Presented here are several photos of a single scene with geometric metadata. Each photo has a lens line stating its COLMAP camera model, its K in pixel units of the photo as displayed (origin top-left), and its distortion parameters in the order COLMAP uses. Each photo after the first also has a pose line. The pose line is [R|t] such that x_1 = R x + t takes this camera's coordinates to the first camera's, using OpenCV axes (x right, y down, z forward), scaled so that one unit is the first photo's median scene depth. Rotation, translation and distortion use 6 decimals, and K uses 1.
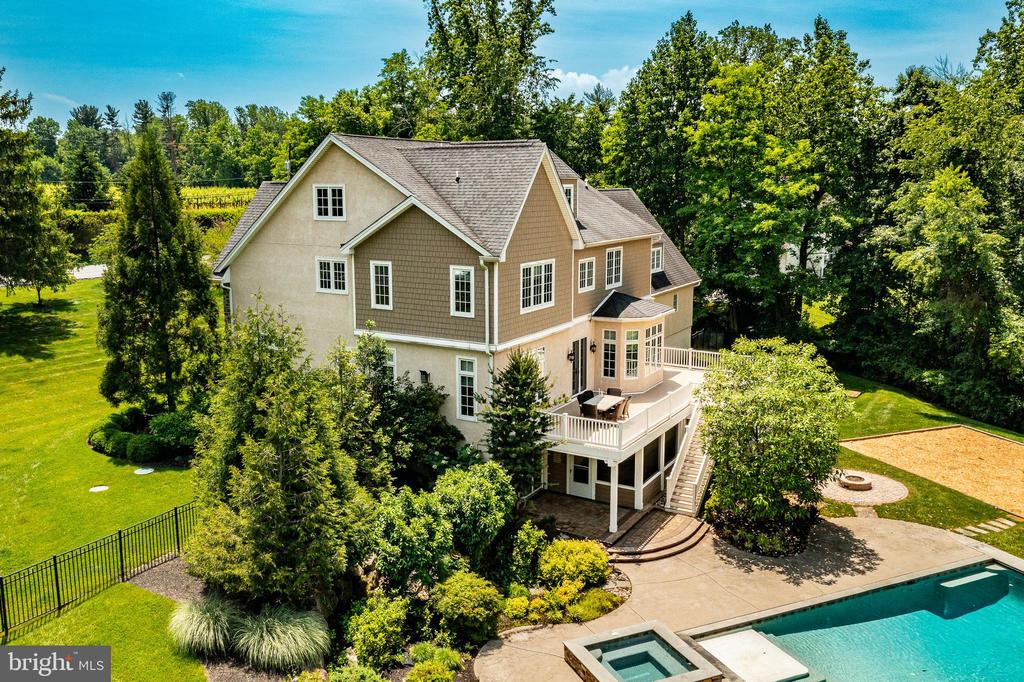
lens RADIAL K [[862.0, 0, 519.7], [0, 862.0, 335.3], [0, 0, 1]] dist [-0.009264, -0.001562]
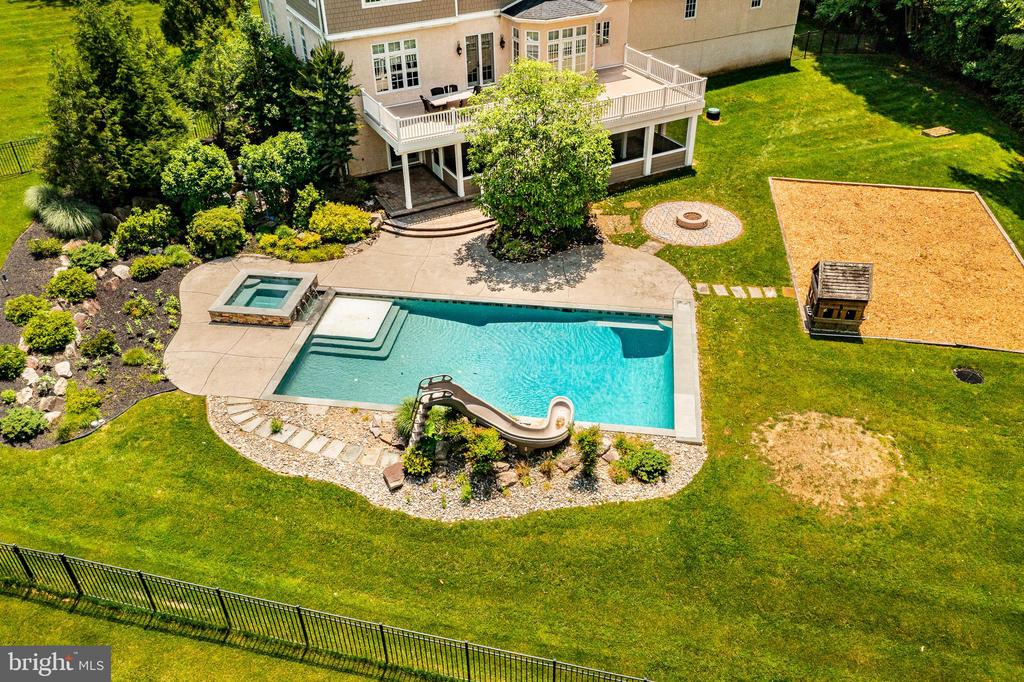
lens RADIAL K [[812.5, 0, 509.6], [0, 812.5, 346.6], [0, 0, 1]] dist [-0.006204, -0.001041]
pose [[0.840176, 0.301724, -0.450630, 0.707953], [-0.079721, 0.890627, 0.447692, -0.109895], [0.536423, -0.340215, 0.772337, 0.103138]]
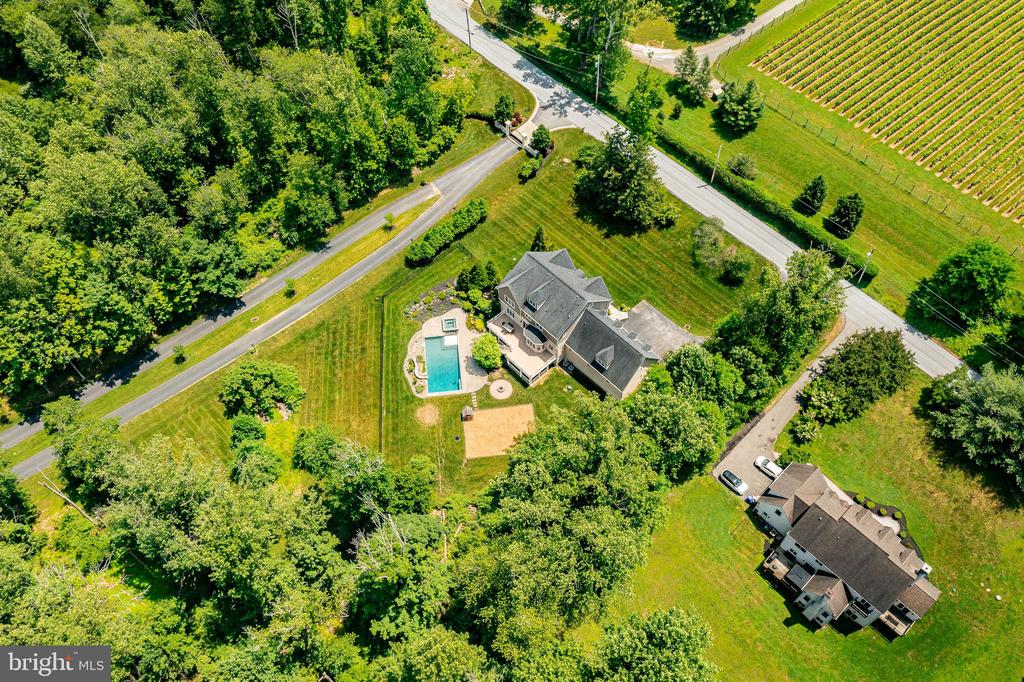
lens RADIAL K [[820.0, 0, 511.9], [0, 820.0, 344.6], [0, 0, 1]] dist [-0.012532, -0.001266]
pose [[-0.298734, 0.790326, -0.534923, 2.507346], [-0.168283, 0.508111, 0.844692, -3.593182], [0.939382, 0.342357, -0.018792, 1.089018]]
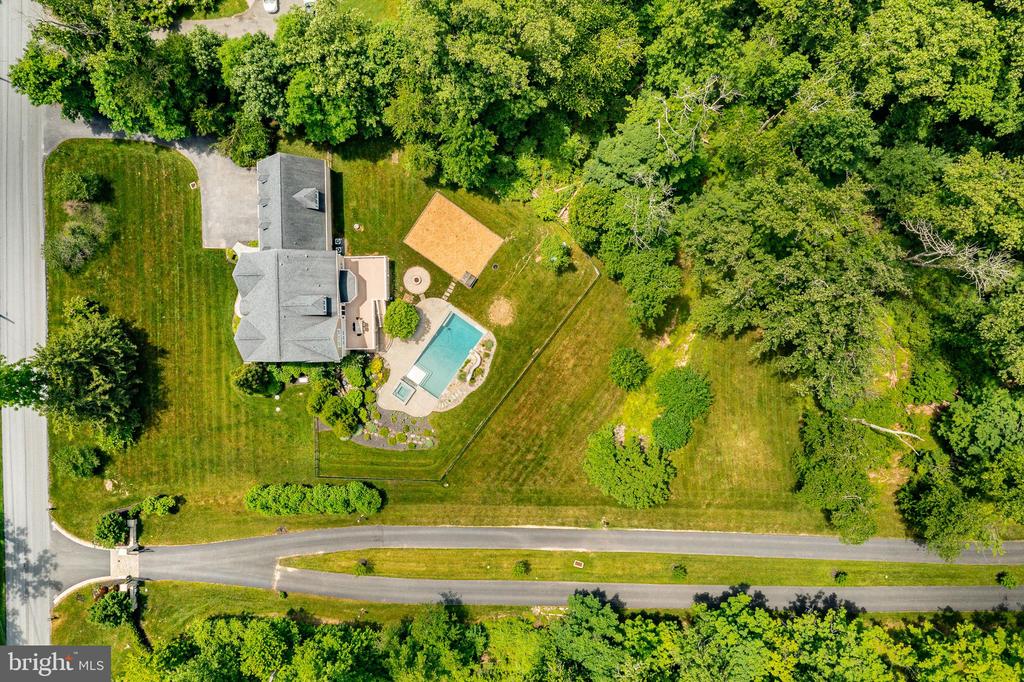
lens RADIAL K [[820.0, 0, 511.9], [0, 820.0, 344.6], [0, 0, 1]] dist [-0.012532, -0.001266]
pose [[0.856513, -0.515539, -0.024577, 0.709415], [0.119035, 0.150982, 0.981343, -3.331304], [-0.502210, -0.843459, 0.190686, -0.121929]]
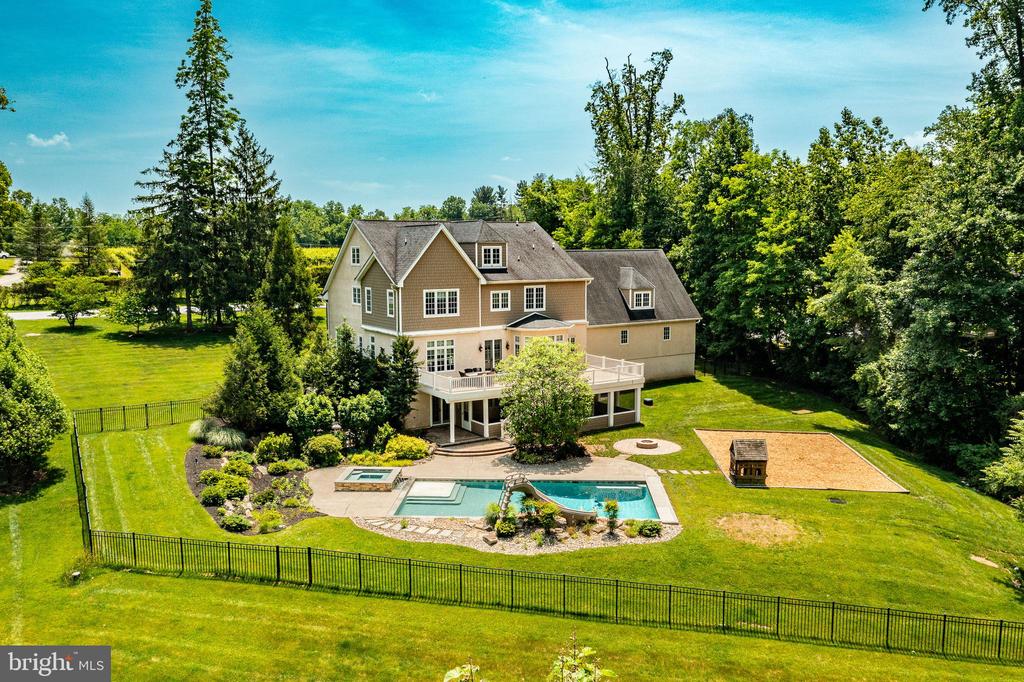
lens RADIAL K [[820.0, 0, 511.9], [0, 820.0, 344.6], [0, 0, 1]] dist [-0.012532, -0.001266]
pose [[0.890232, 0.050575, -0.452691, 0.842344], [-0.076053, 0.996370, -0.038246, 0.073850], [0.449113, 0.068476, 0.890847, -0.390304]]
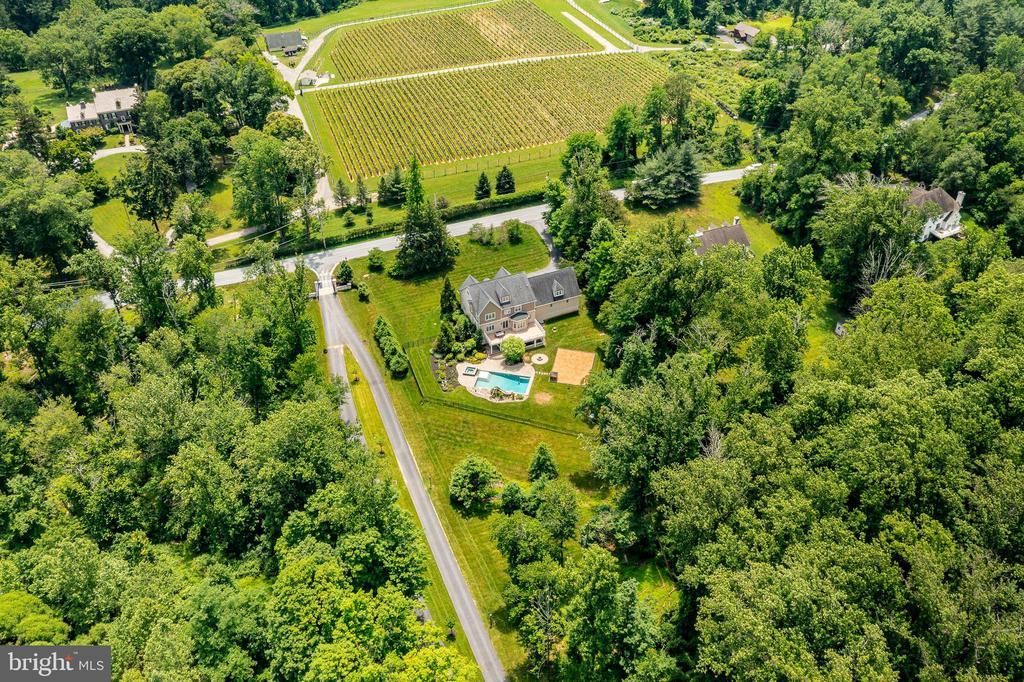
lens RADIAL K [[820.0, 0, 511.9], [0, 820.0, 344.6], [0, 0, 1]] dist [-0.012532, -0.001266]
pose [[0.803595, 0.357715, -0.475684, 2.980912], [-0.097365, 0.867476, 0.487859, -2.732486], [0.587159, -0.345726, 0.731928, -3.313122]]
